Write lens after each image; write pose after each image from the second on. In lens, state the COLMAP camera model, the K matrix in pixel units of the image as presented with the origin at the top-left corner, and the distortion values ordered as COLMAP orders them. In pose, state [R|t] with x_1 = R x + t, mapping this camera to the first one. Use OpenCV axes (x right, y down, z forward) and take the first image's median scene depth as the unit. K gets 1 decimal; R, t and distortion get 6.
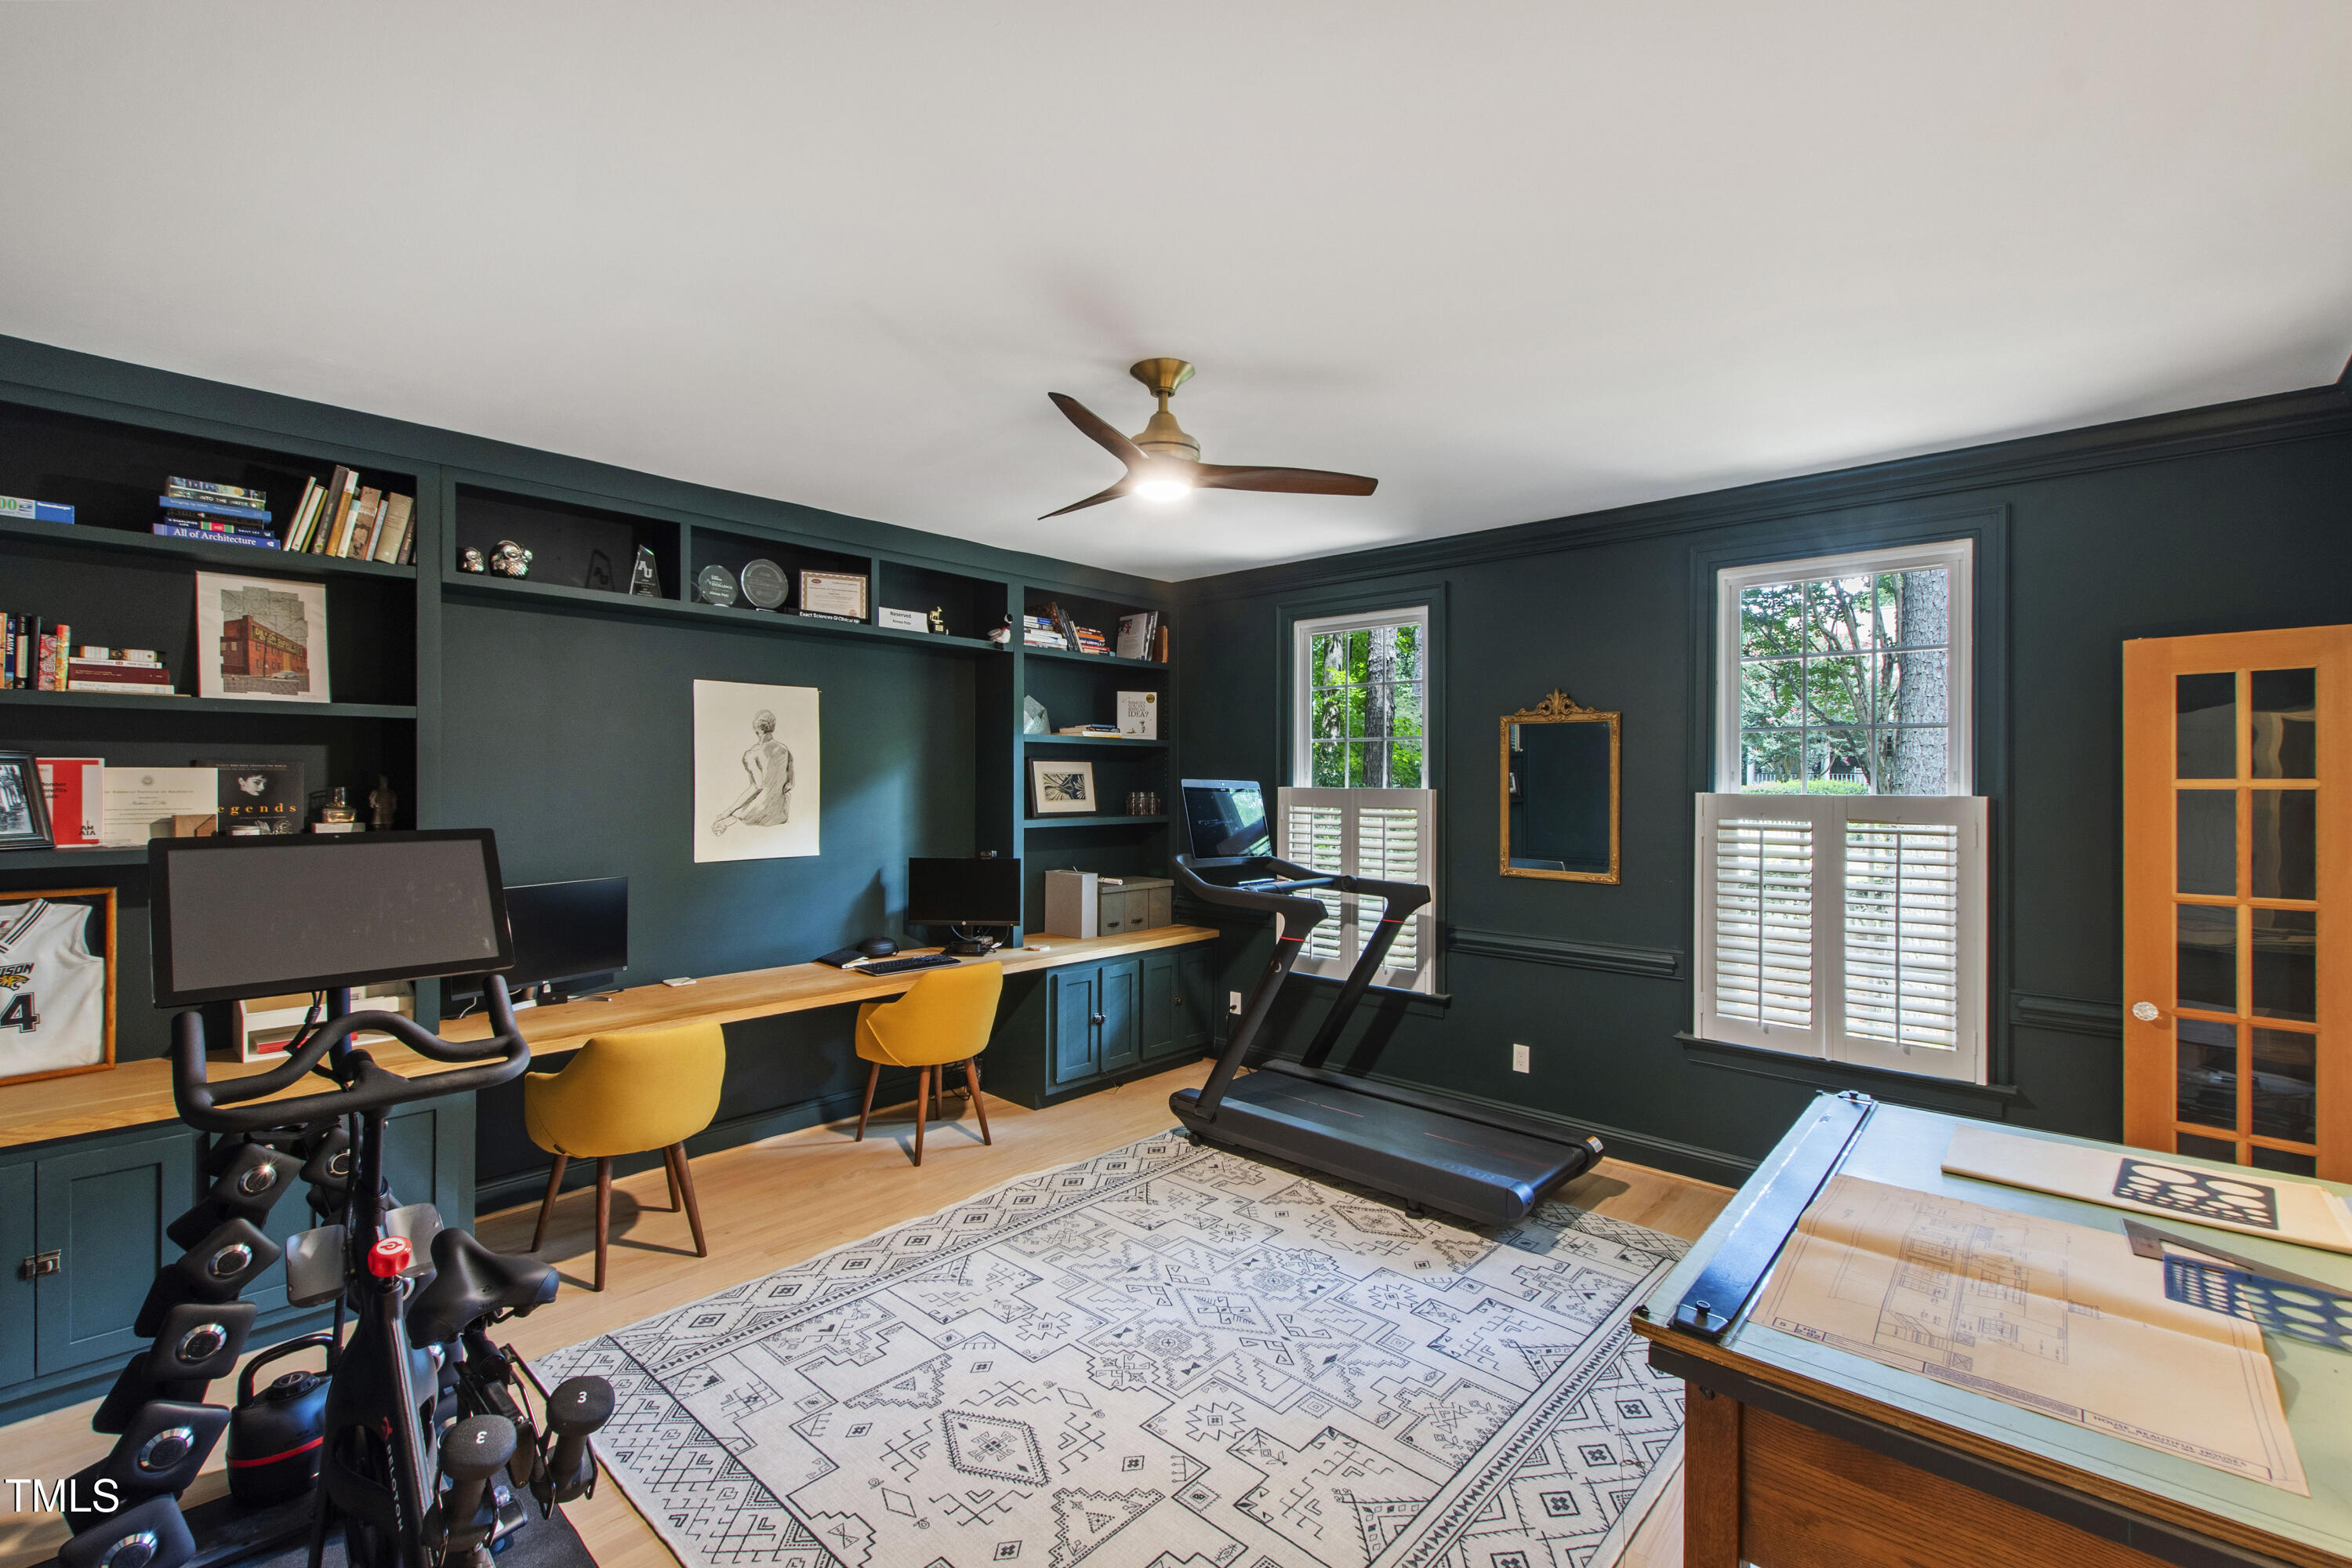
lens RADIAL K [[1023.3, 0, 1168.3], [0, 1023.3, 780.9], [0, 0, 1]] dist [-0.000142, 0.000925]
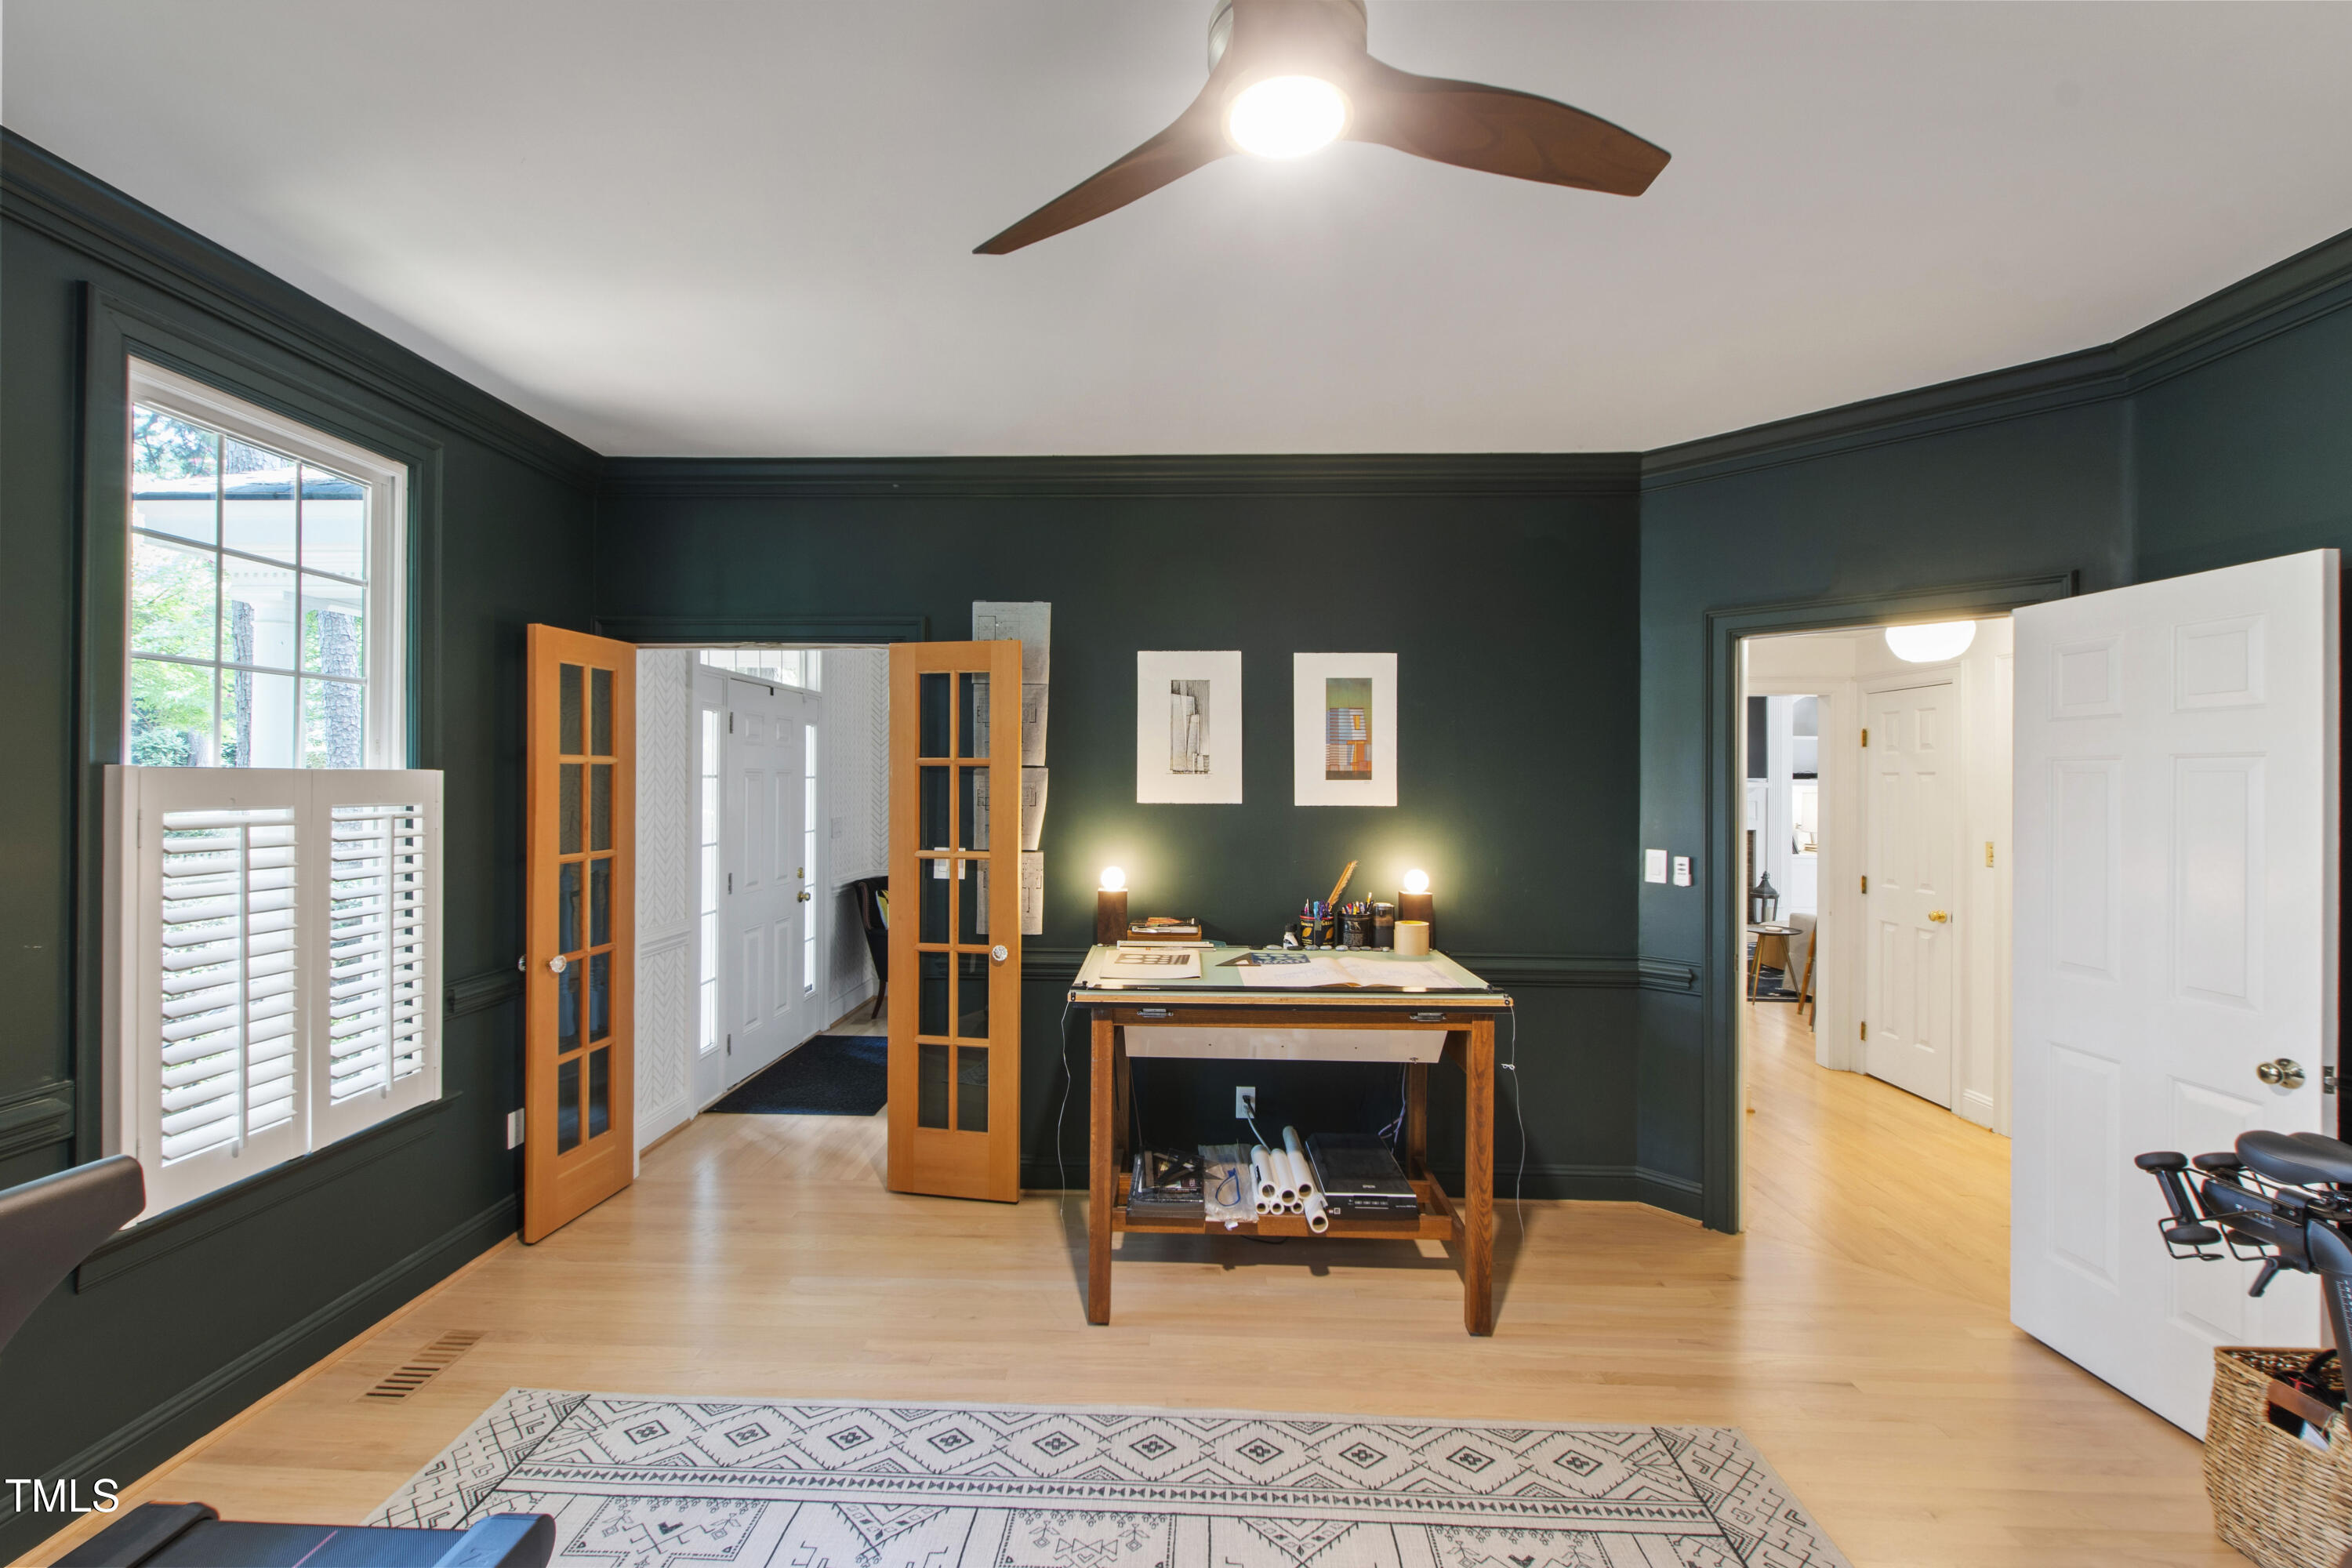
lens RADIAL K [[1023.3, 0, 1163.6], [0, 1023.3, 774.6], [0, 0, 1]] dist [-0.000142, 0.000925]
pose [[-0.642325, 0.002234, 0.766429, -0.308591], [0.000815, 0.999997, -0.002232, 0.023222], [-0.766432, -0.000809, -0.642325, 1.229722]]
